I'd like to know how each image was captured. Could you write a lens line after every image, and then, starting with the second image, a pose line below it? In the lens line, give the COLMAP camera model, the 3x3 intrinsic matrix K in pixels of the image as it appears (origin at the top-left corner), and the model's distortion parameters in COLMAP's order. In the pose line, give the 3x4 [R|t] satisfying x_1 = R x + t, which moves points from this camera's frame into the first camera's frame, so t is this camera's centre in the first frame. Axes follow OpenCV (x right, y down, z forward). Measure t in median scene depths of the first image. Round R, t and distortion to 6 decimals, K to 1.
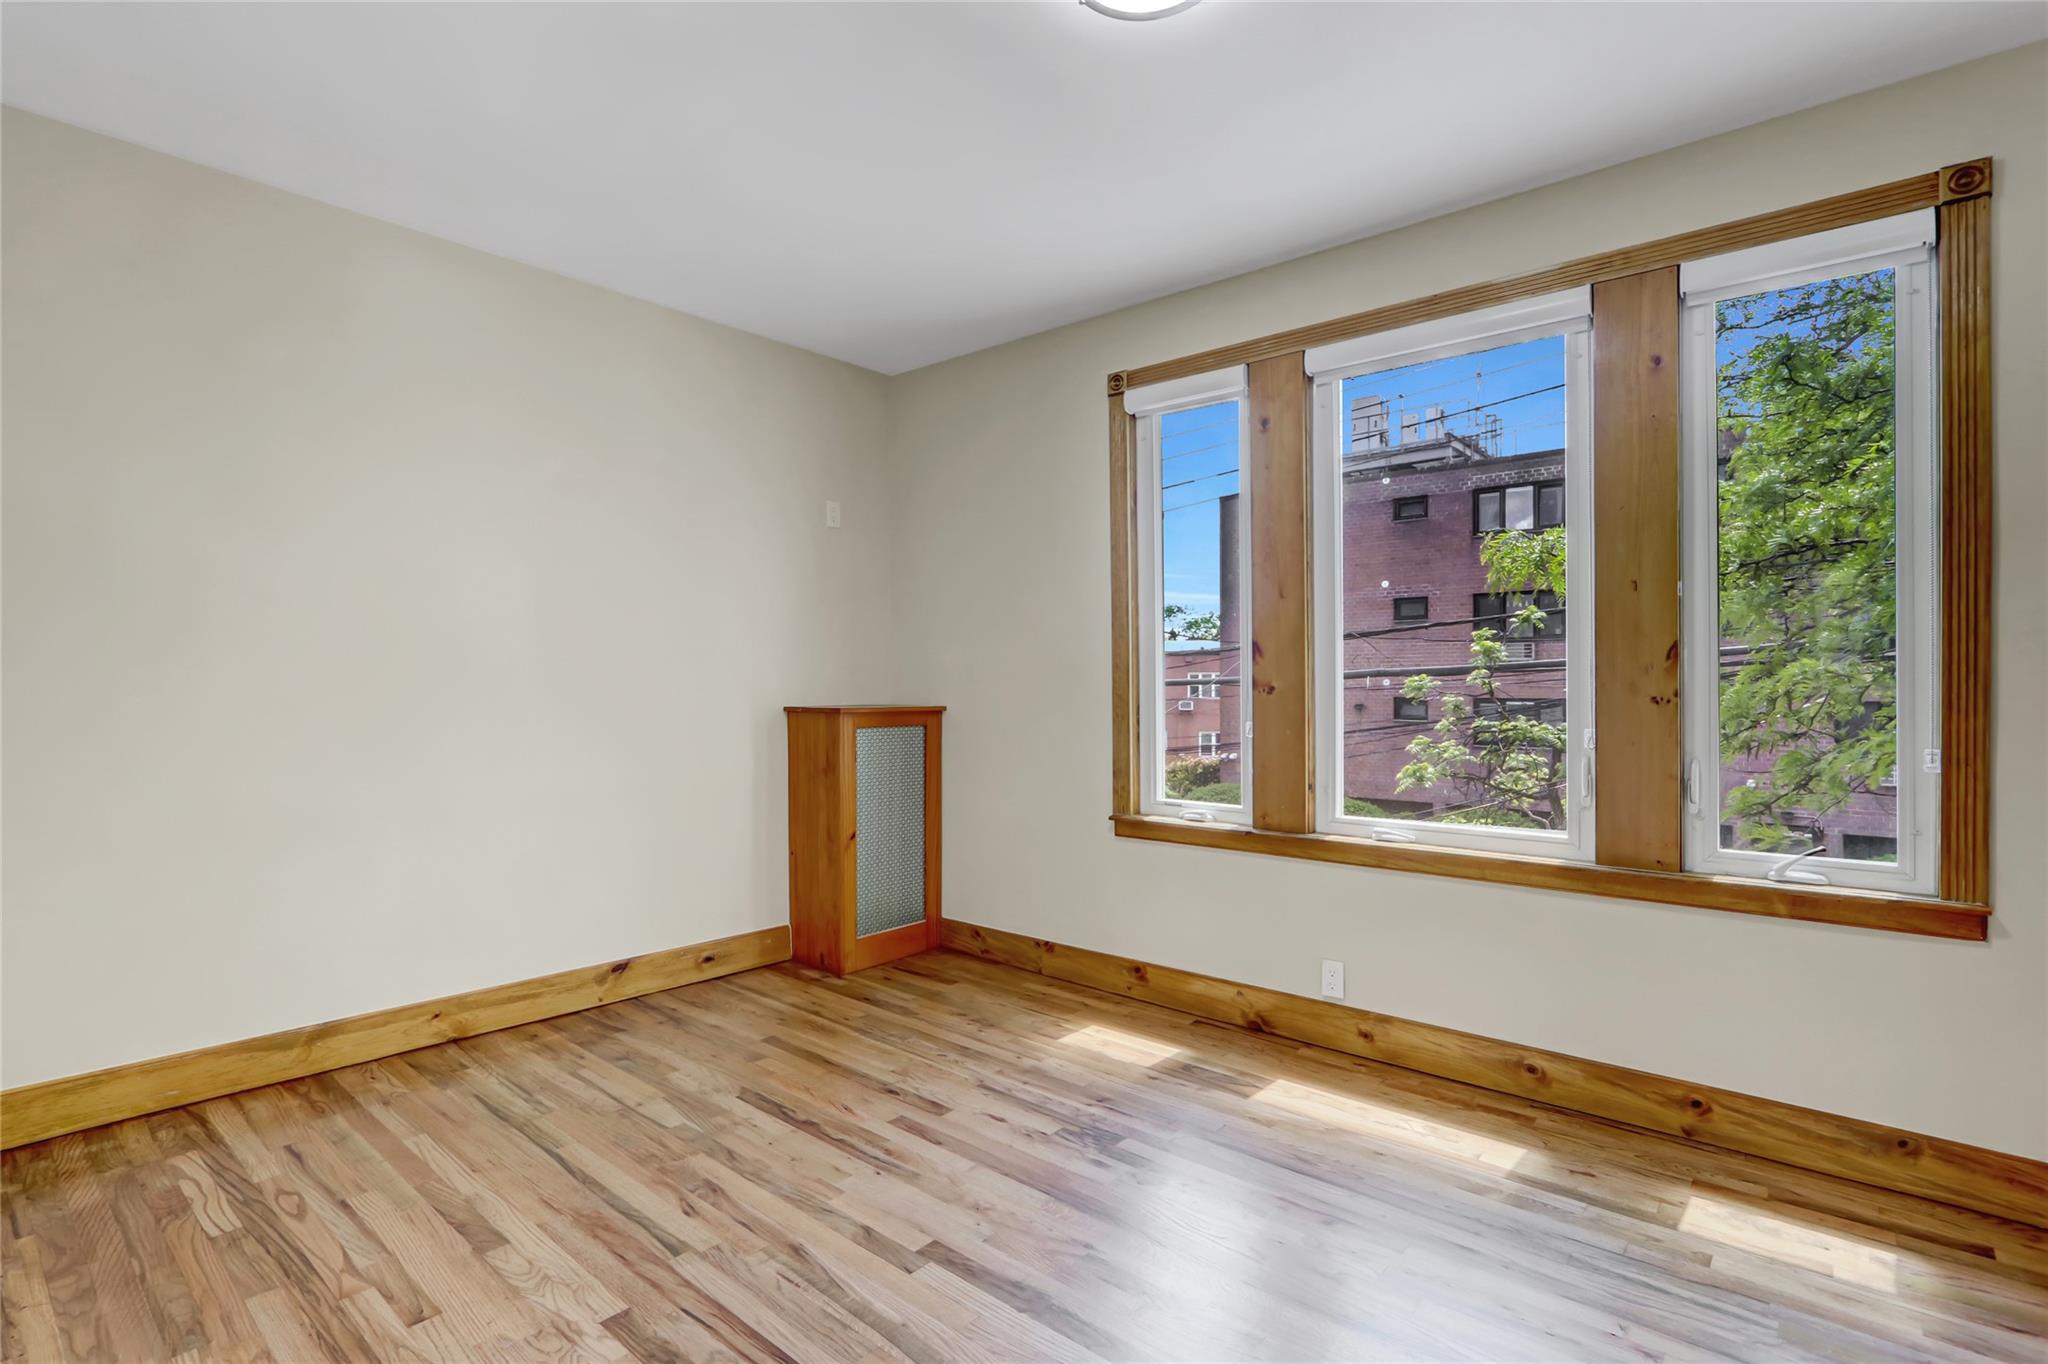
lens RADIAL K [[967.9, 0, 983.8], [0, 967.9, 685.6], [0, 0, 1]] dist [-0.016849, 0.000793]
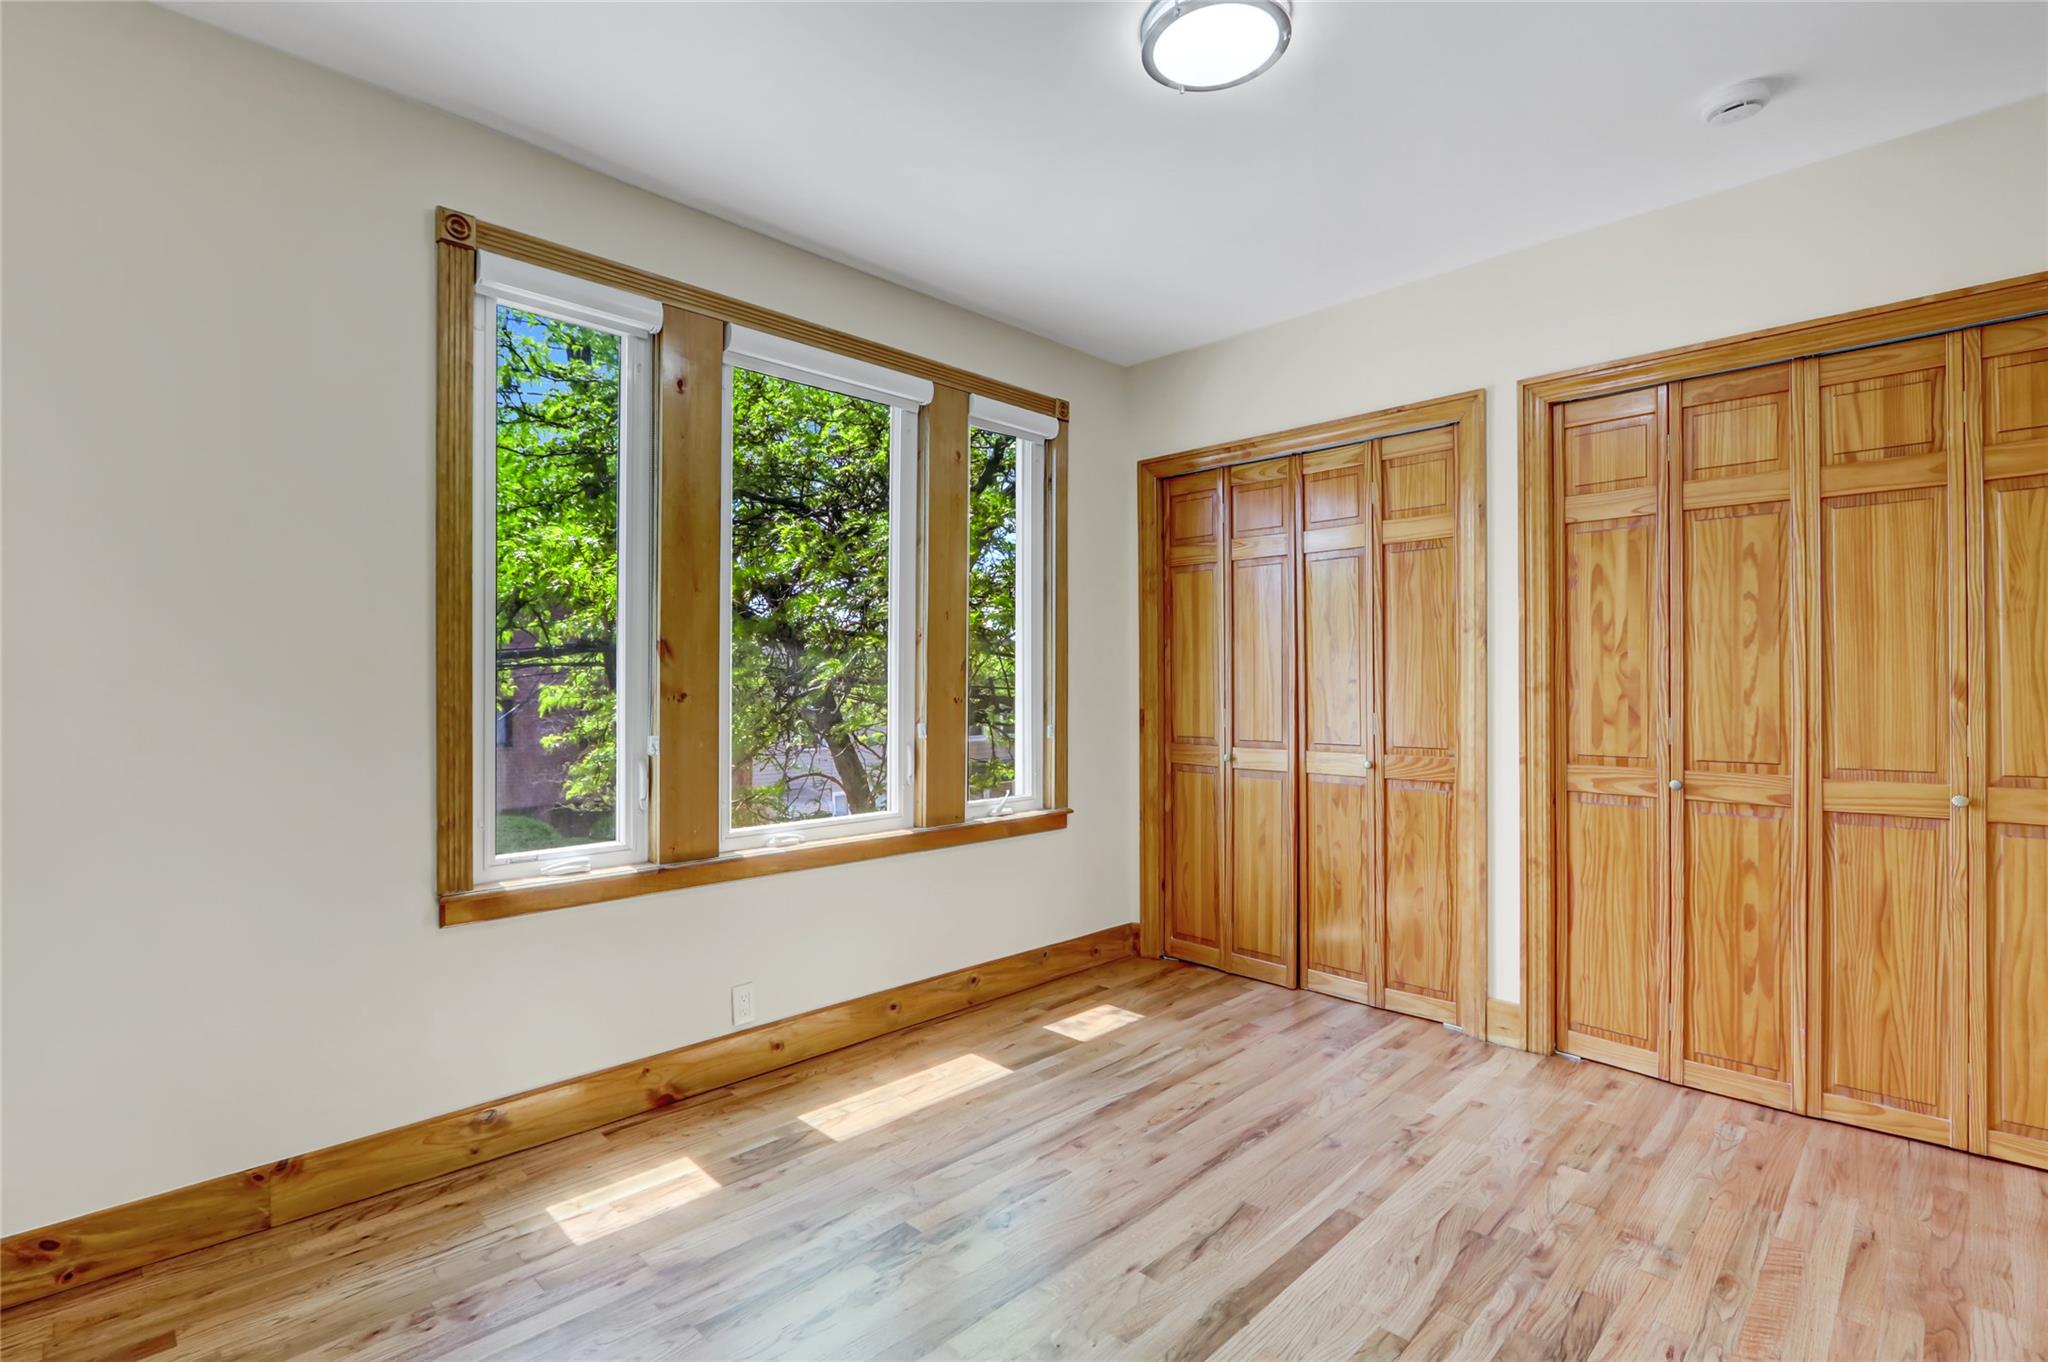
lens RADIAL K [[967.9, 0, 983.8], [0, 967.9, 684.6], [0, 0, 1]] dist [-0.016849, 0.000793]
pose [[0.056635, 0.004888, 0.998383, -0.548484], [0.003968, 0.999979, -0.005121, -0.001216], [-0.998387, 0.004251, 0.056615, 0.691638]]
